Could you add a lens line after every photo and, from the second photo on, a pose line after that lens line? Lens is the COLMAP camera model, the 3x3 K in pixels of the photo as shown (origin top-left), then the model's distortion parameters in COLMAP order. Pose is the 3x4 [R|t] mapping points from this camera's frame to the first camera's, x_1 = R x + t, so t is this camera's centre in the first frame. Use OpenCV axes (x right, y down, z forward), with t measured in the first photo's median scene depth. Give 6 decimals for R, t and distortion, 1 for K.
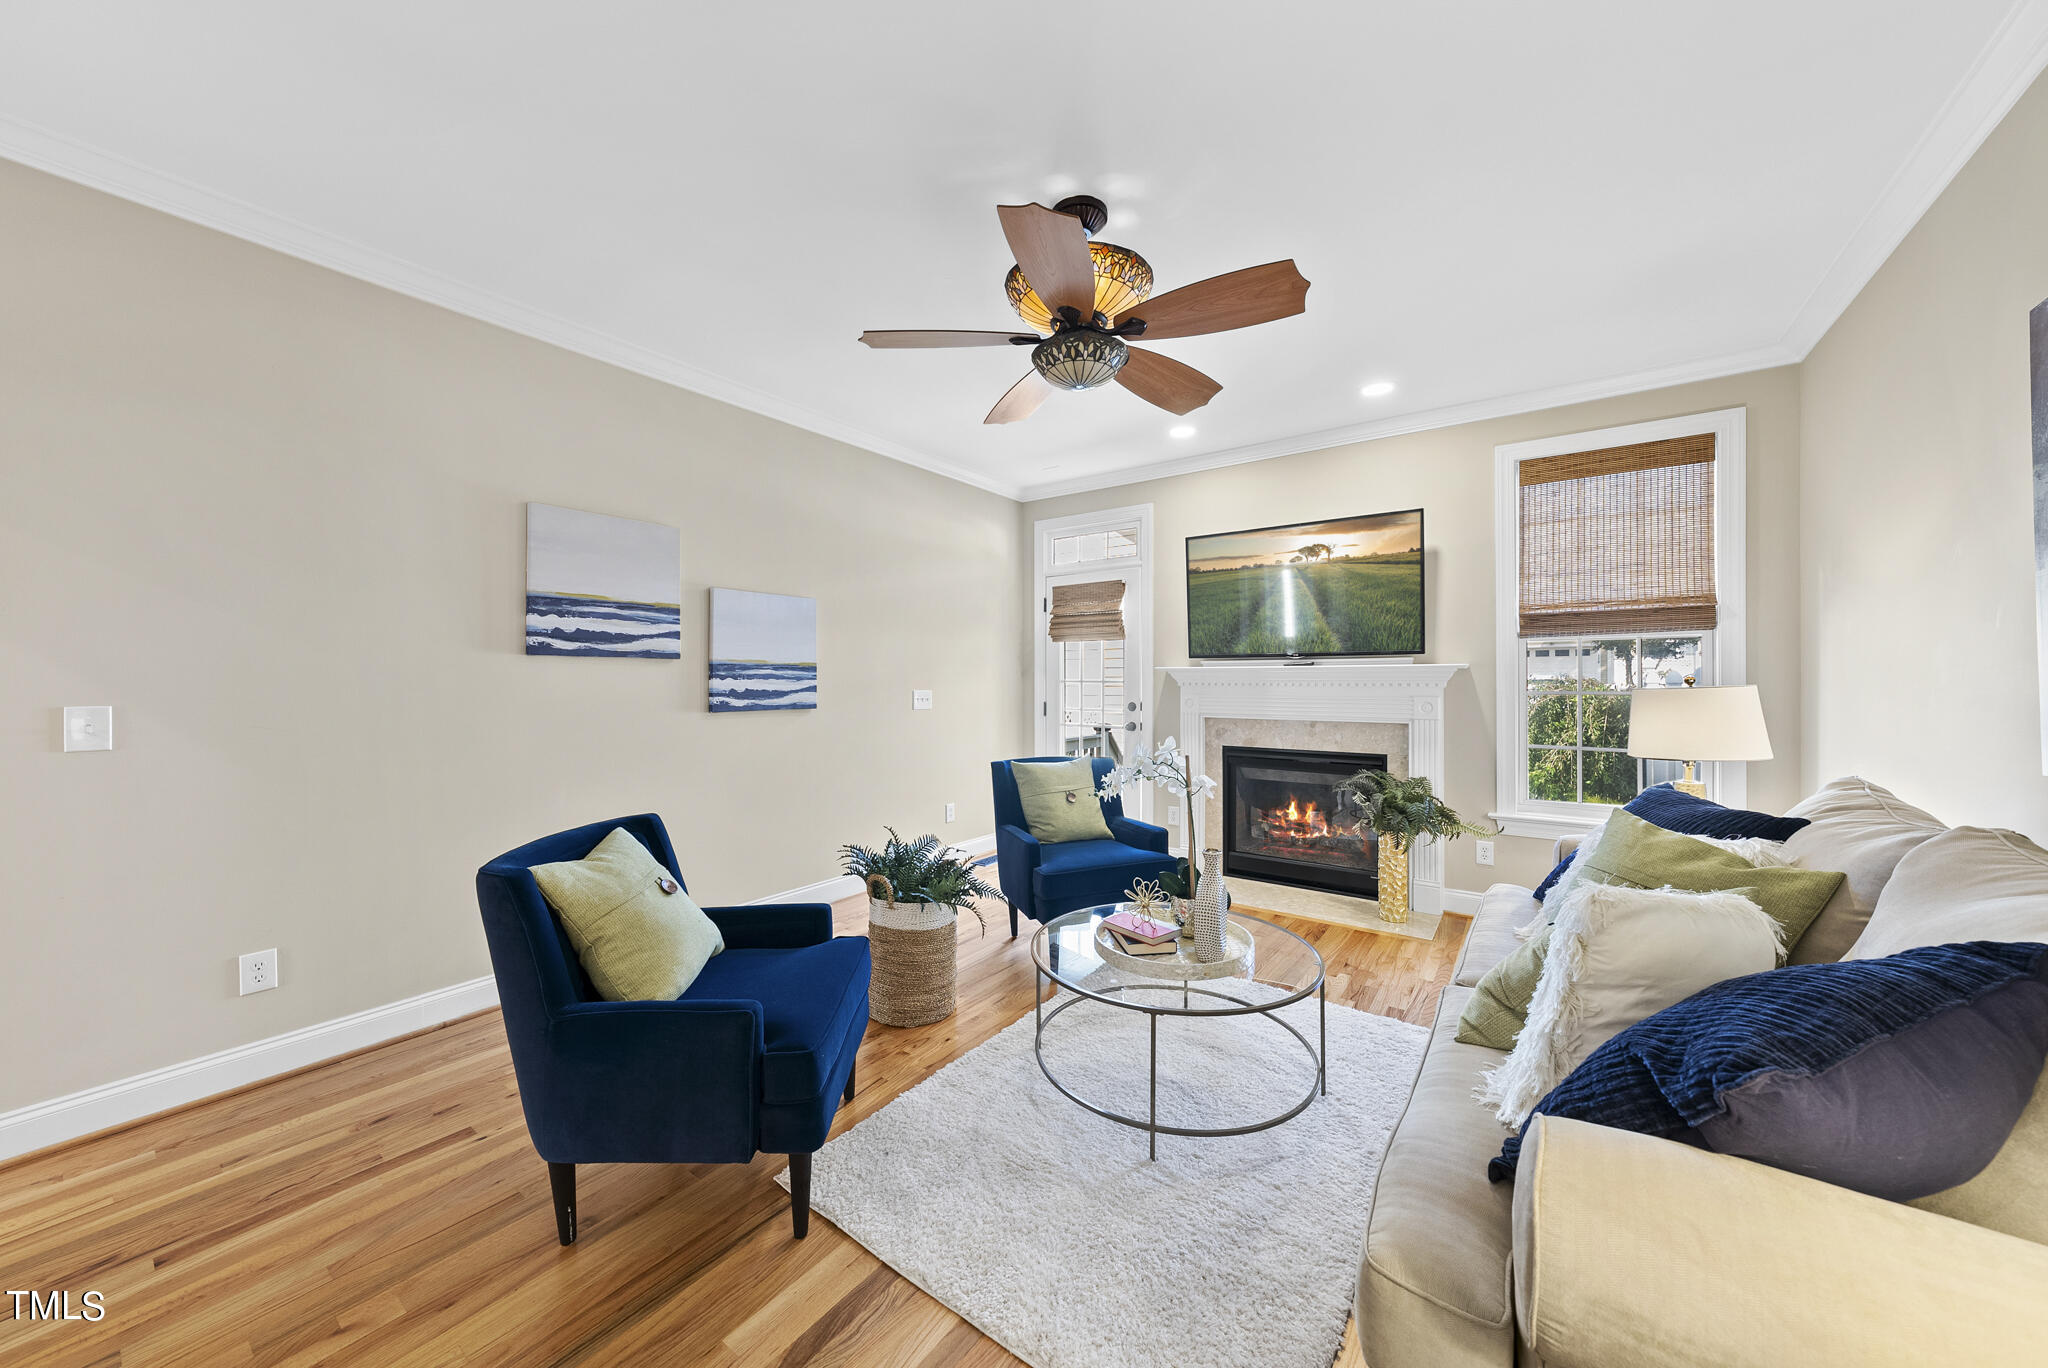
lens RADIAL K [[709.8, 0, 1025.3], [0, 709.8, 679.4], [0, 0, 1]] dist [-0.000837, 0.000011]
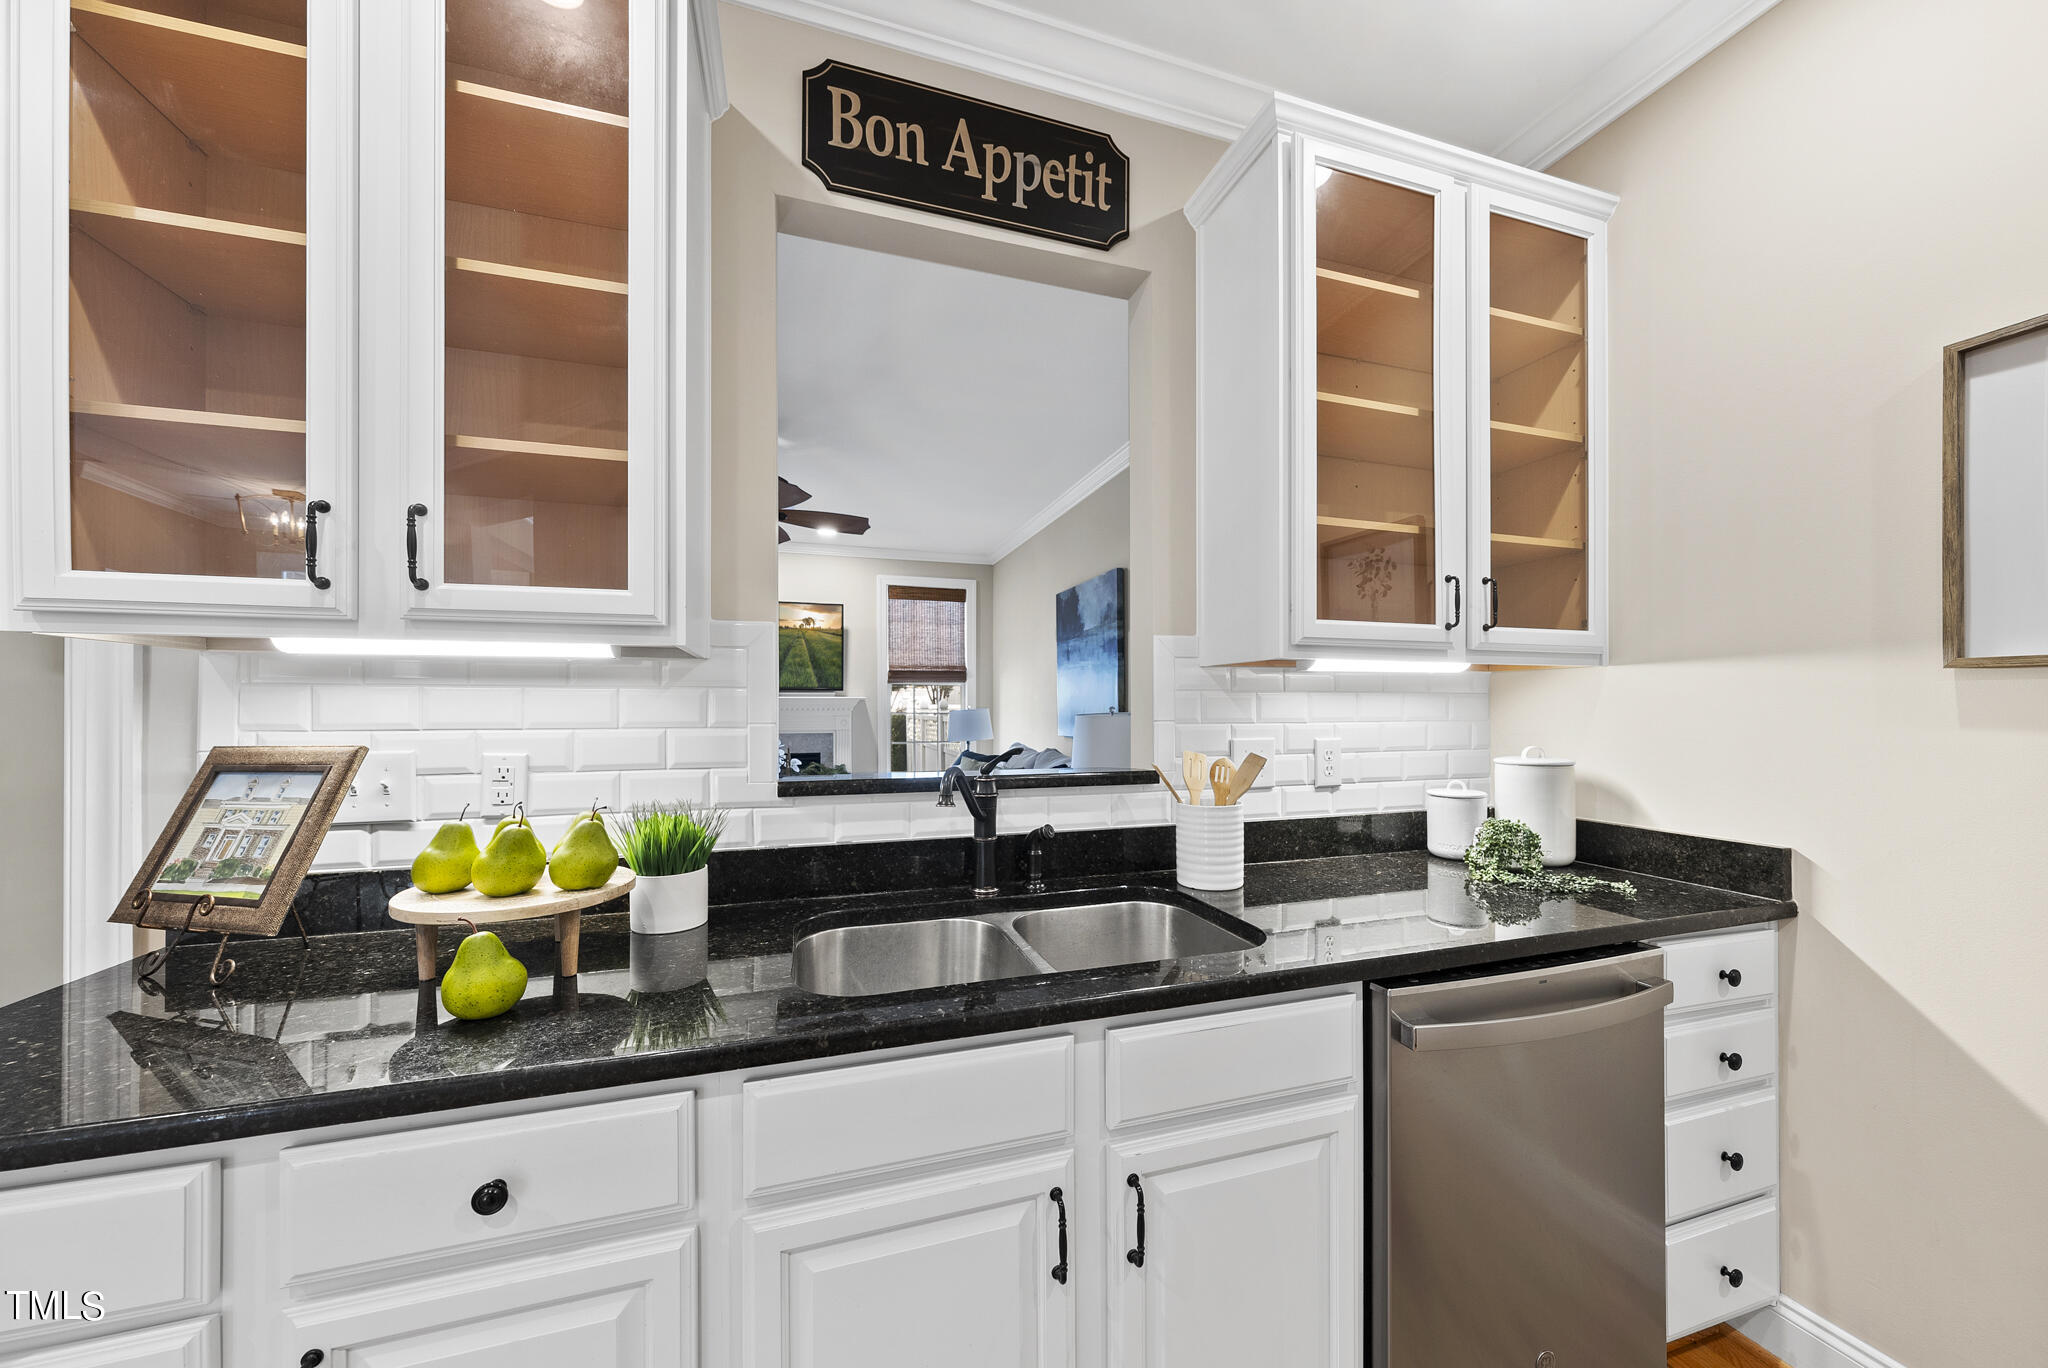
lens RADIAL K [[717.2, 0, 1025.6], [0, 717.2, 706.6], [0, 0, 1]] dist [-0.000802, -0.000177]
pose [[0.589846, 0.000091, 0.807516, -0.582937], [-0.001167, 0.999999, 0.000740, -0.000253], [-0.807515, -0.001379, 0.589846, -0.364958]]
